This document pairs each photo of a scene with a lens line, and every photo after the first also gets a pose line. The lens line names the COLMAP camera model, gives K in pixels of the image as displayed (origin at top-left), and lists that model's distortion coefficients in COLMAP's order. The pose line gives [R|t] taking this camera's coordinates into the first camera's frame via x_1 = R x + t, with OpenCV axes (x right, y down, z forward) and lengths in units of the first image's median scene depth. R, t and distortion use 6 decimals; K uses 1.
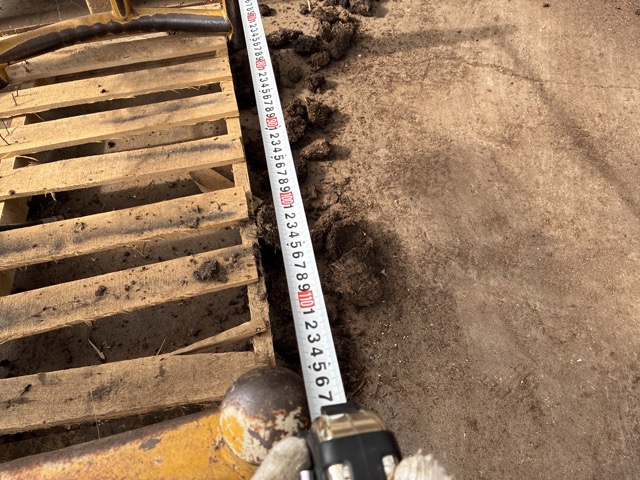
lens RADIAL K [[487.1, 0, 321.4], [0, 487.1, 235.4], [0, 0, 1]] dist [0.055820, -0.086461]
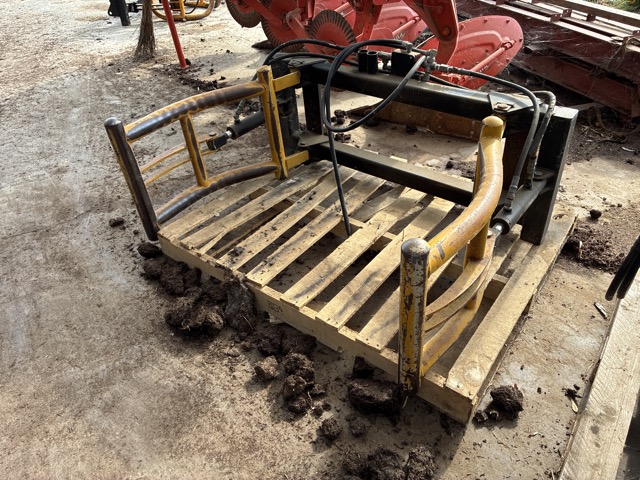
lens RADIAL K [[490.6, 0, 321.7], [0, 490.6, 233.2], [0, 0, 1]] dist [0.014775, -0.005519]
pose [[-0.752152, 0.419345, -0.508348, 0.385756], [-0.497914, 0.143683, 0.855241, -1.396444], [0.431682, 0.896384, 0.100727, 0.665959]]
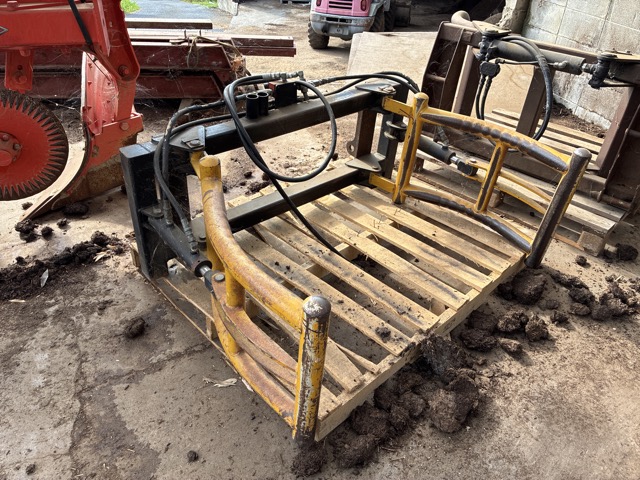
lens RADIAL K [[473.4, 0, 320.0], [0, 473.4, 240.0], [0, 0, 1]] dist [0.052583, -0.085061]
pose [[0.527681, 0.534170, -0.660466, 0.455463], [-0.716446, 0.697594, -0.008208, 0.013667], [0.456352, 0.477519, 0.750811, -0.412650]]
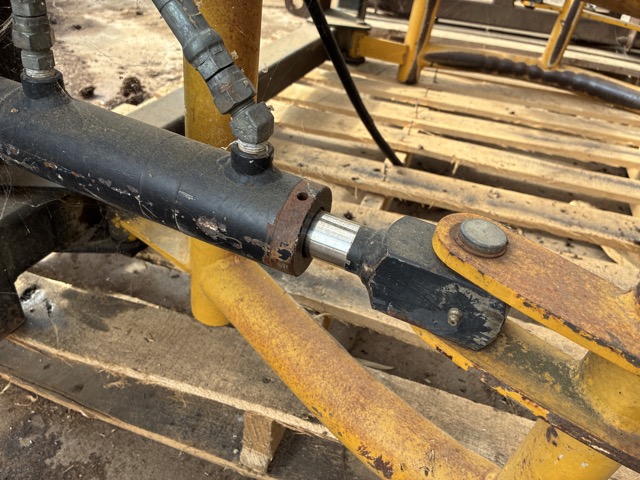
lens RADIAL K [[487.1, 0, 321.4], [0, 487.1, 235.4], [0, 0, 1]] dist [0.055820, -0.086461]
pose [[0.853721, 0.384348, -0.351335, -0.345351], [-0.476344, 0.848990, -0.228719, 0.320326], [0.210372, 0.362619, 0.907883, 0.139670]]
